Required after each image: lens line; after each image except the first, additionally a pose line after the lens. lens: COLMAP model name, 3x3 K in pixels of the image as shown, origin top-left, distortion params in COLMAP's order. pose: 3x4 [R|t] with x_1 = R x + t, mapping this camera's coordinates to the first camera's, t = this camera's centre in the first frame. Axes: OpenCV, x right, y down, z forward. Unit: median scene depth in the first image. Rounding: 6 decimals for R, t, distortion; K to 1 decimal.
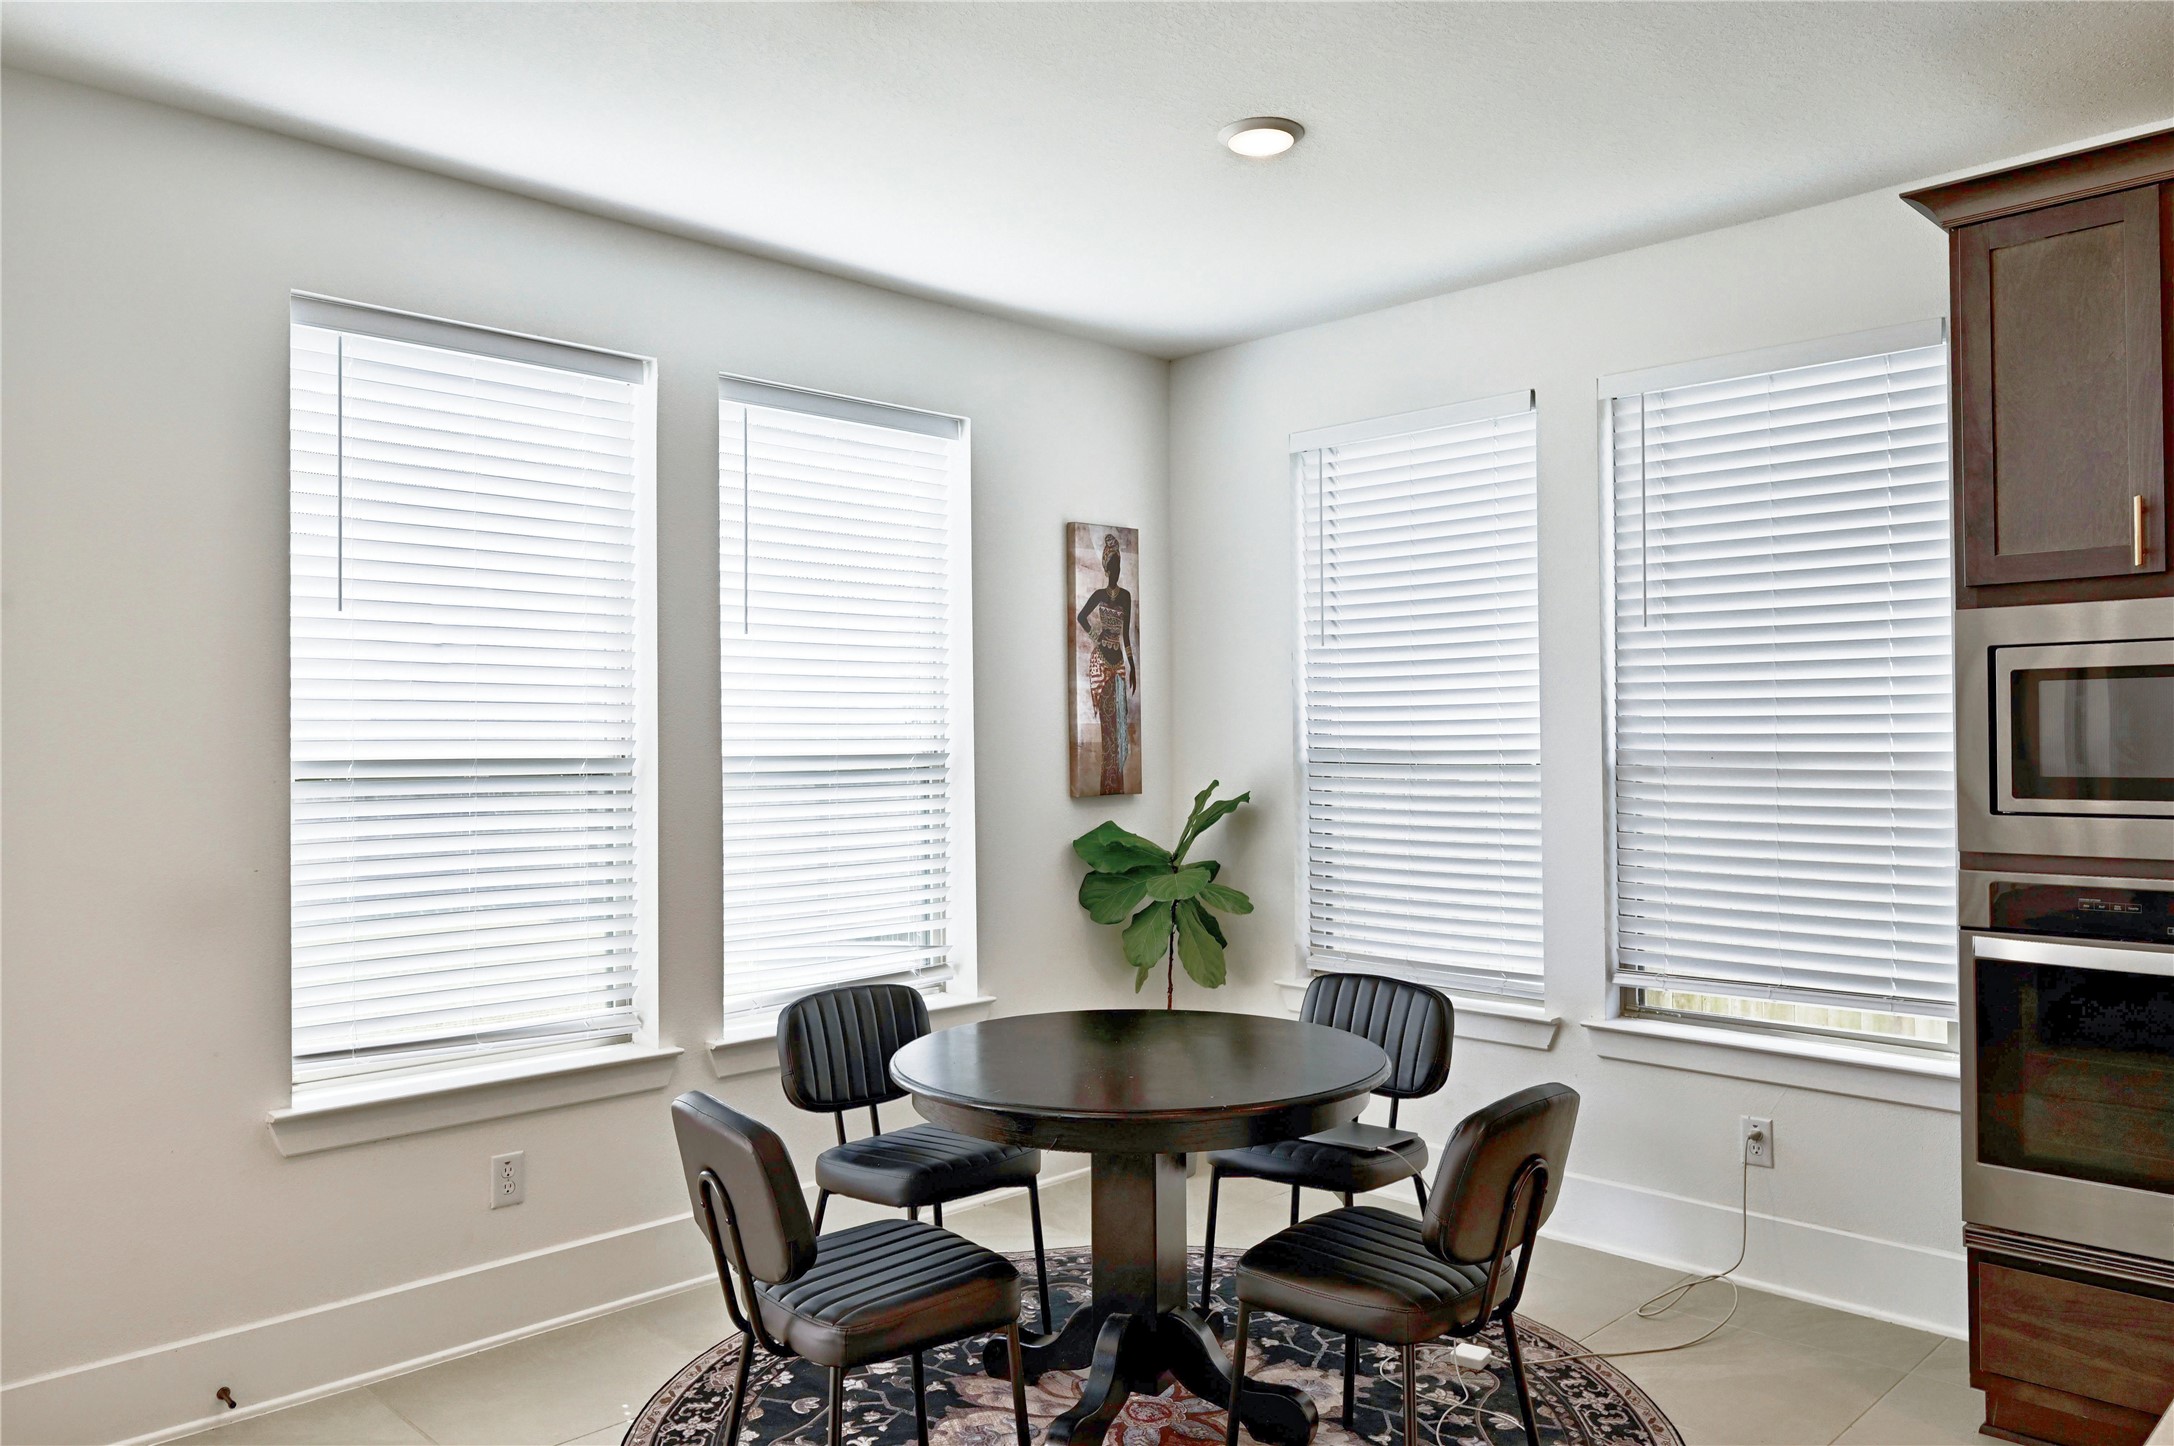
lens RADIAL K [[1536.1, 0, 1087.0], [0, 1536.1, 723.0], [0, 0, 1]] dist [-0.026141, 0.001772]
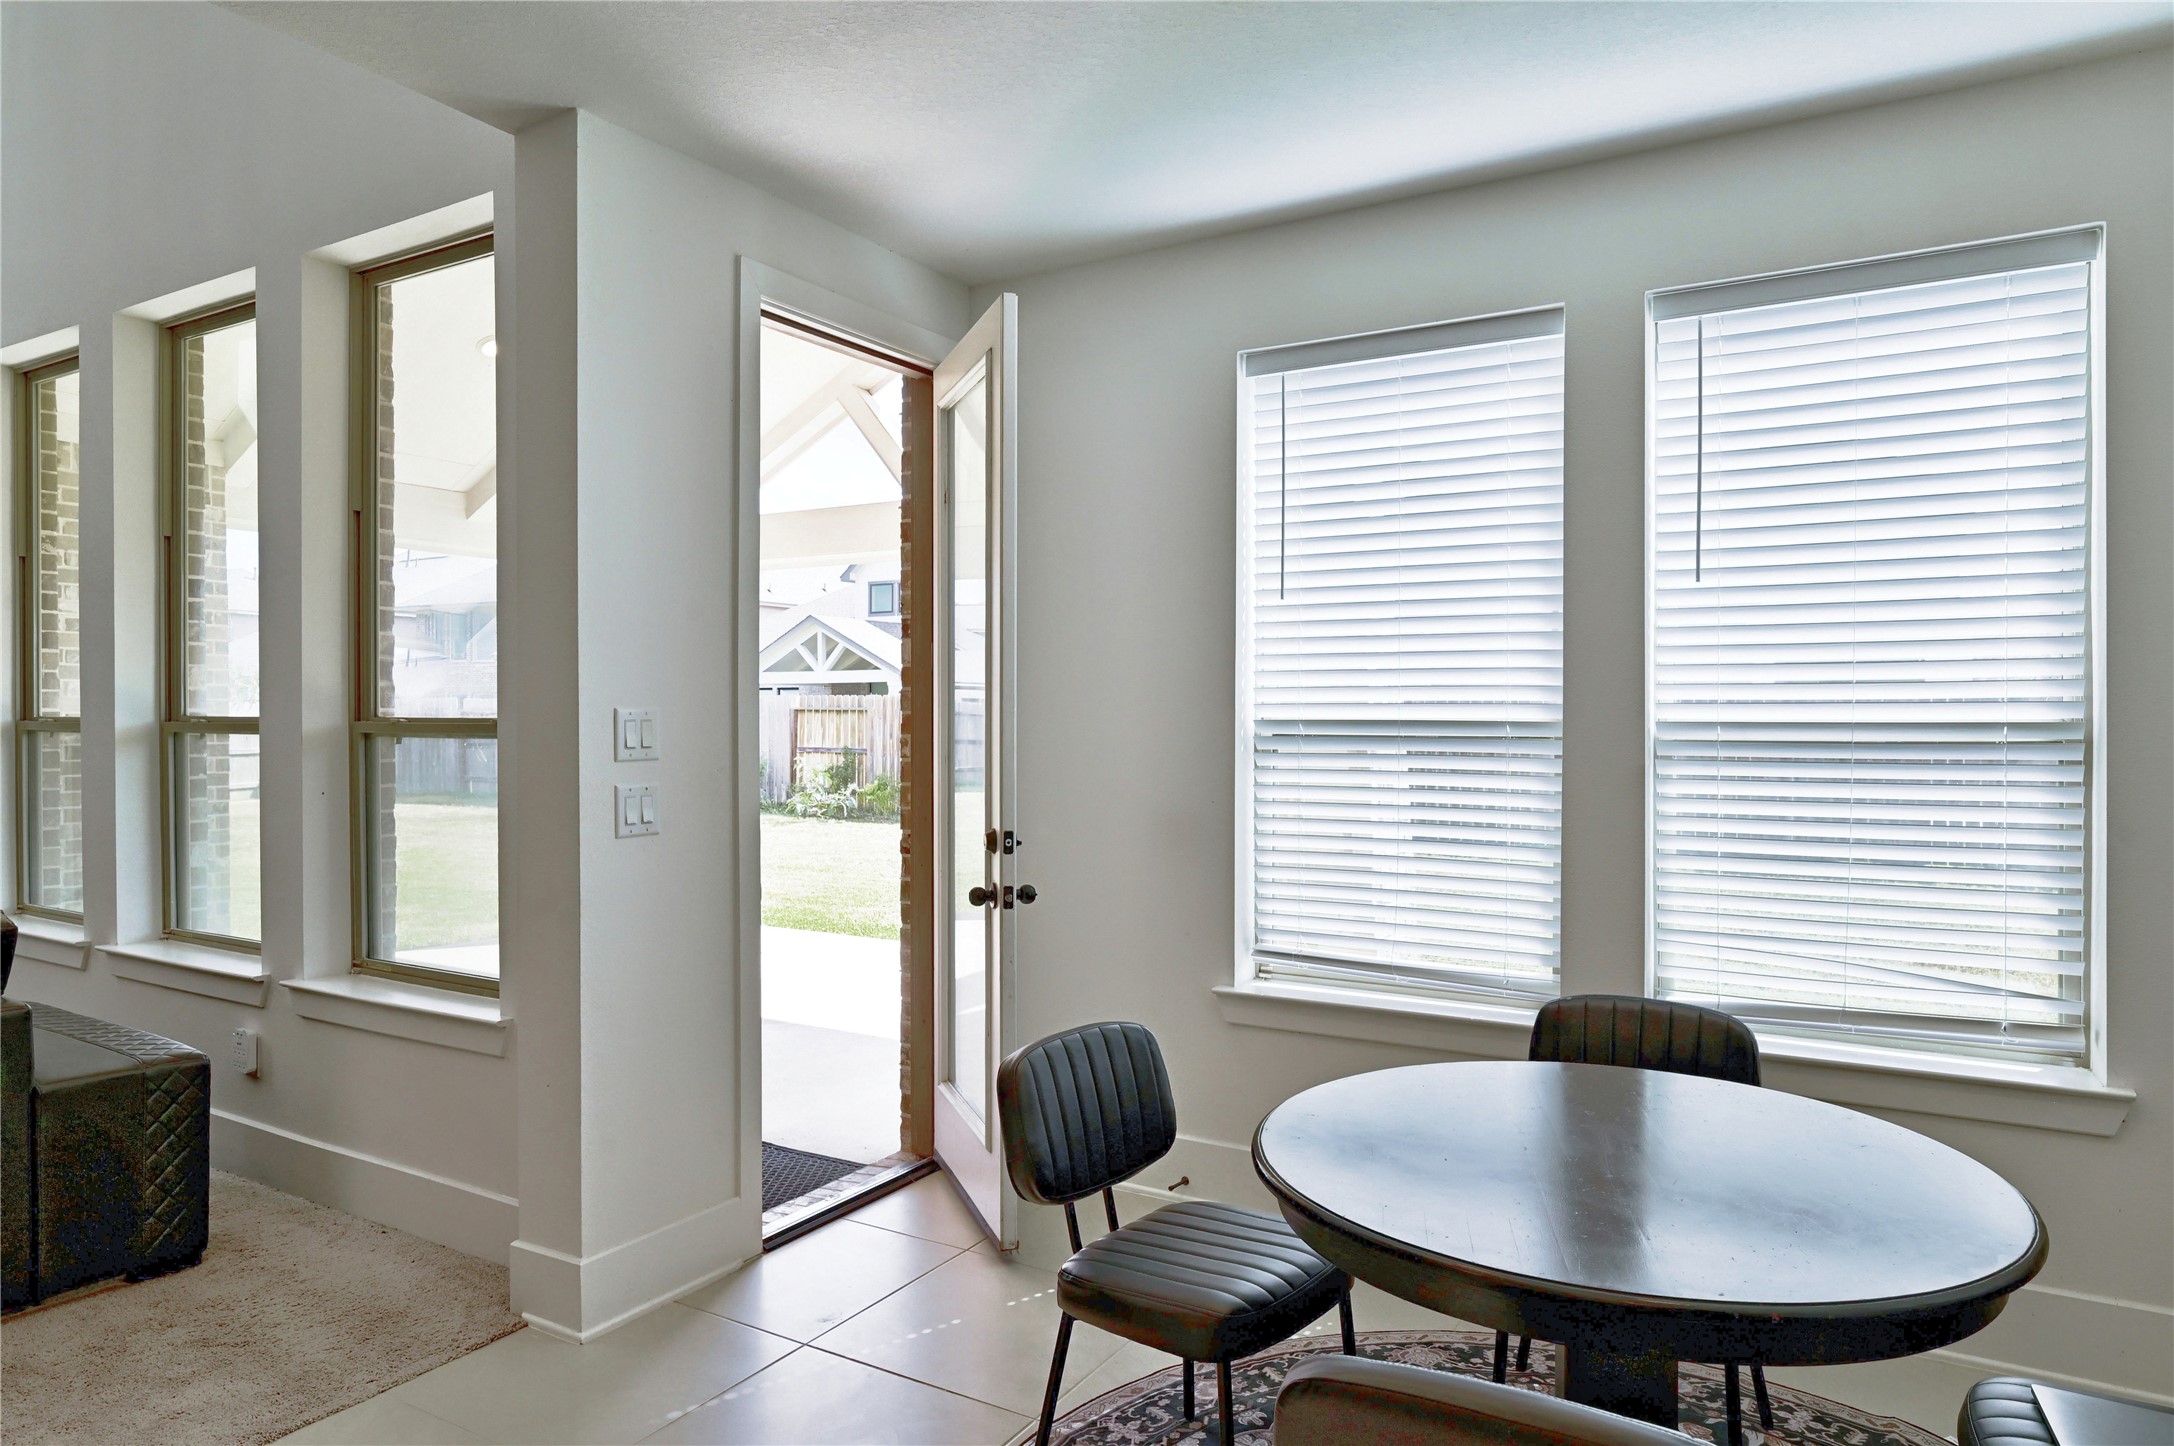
lens RADIAL K [[1375.6, 0, 1087.0], [0, 1375.6, 723.0], [0, 0, 1]] dist [0.036113, -0.000155]
pose [[0.253040, 0.017666, -0.967294, 0.448488], [0.009557, 0.999739, 0.020758, 0.001990], [0.967409, -0.014497, 0.252805, 0.453152]]
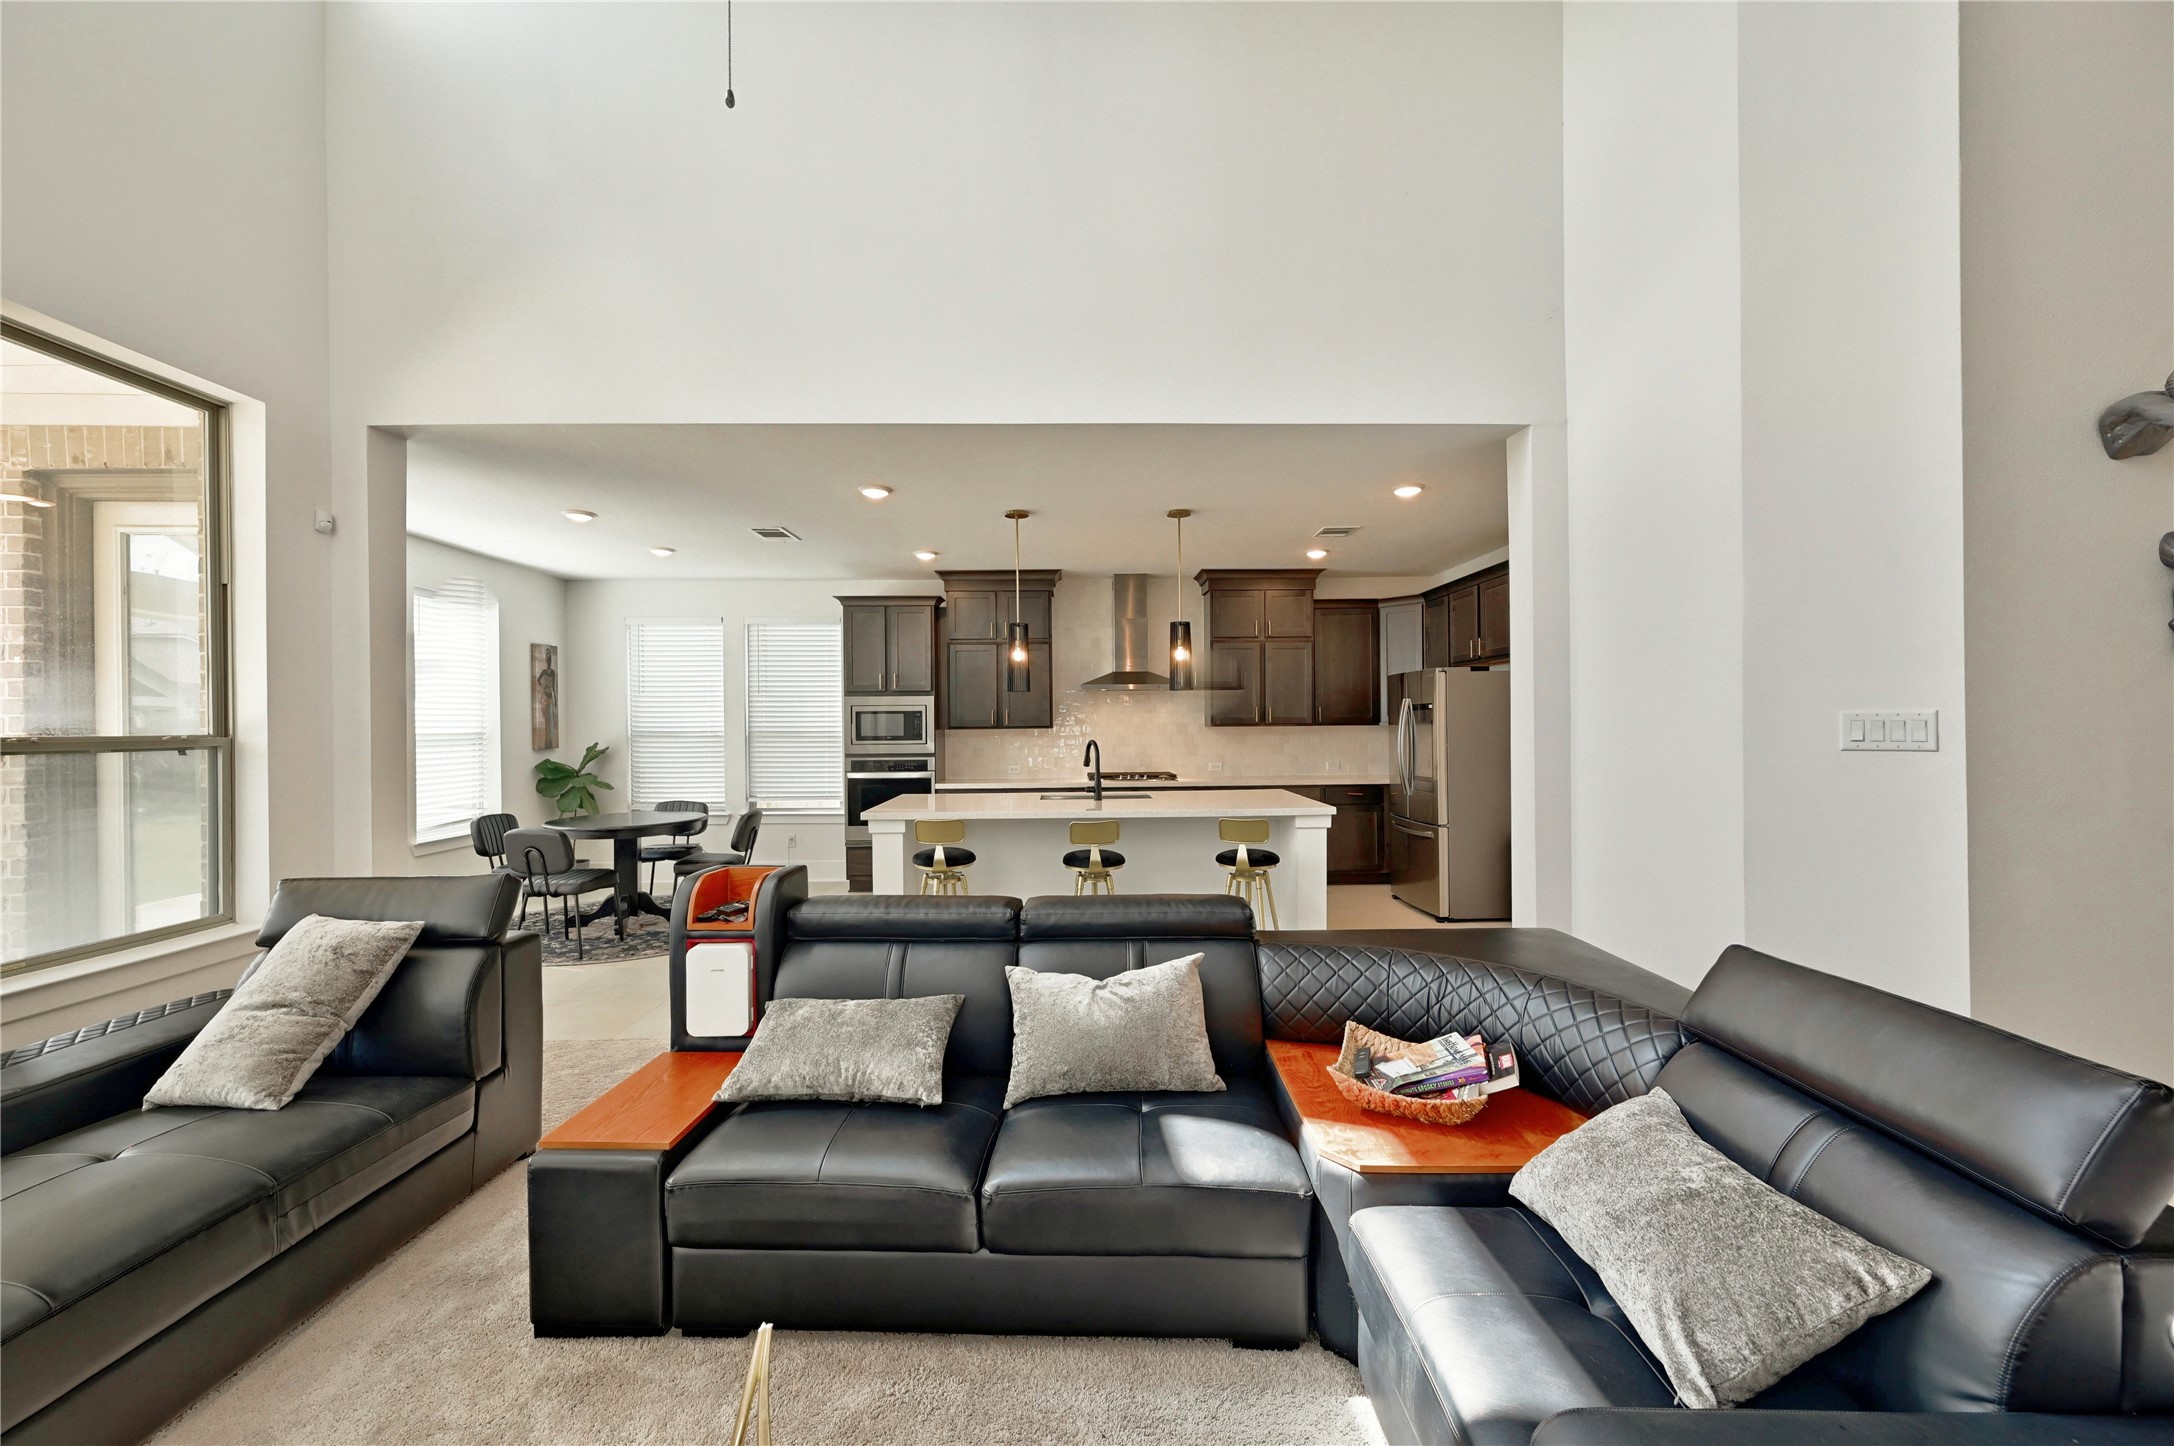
lens RADIAL K [[893.0, 0, 1087.0], [0, 893.0, 723.0], [0, 0, 1]] dist [0.000375, 0.000021]
pose [[0.703586, 0.004190, 0.710598, -0.483991], [-0.006604, 0.999978, 0.000642, -0.004437], [-0.710580, -0.005145, 0.703598, -0.826170]]
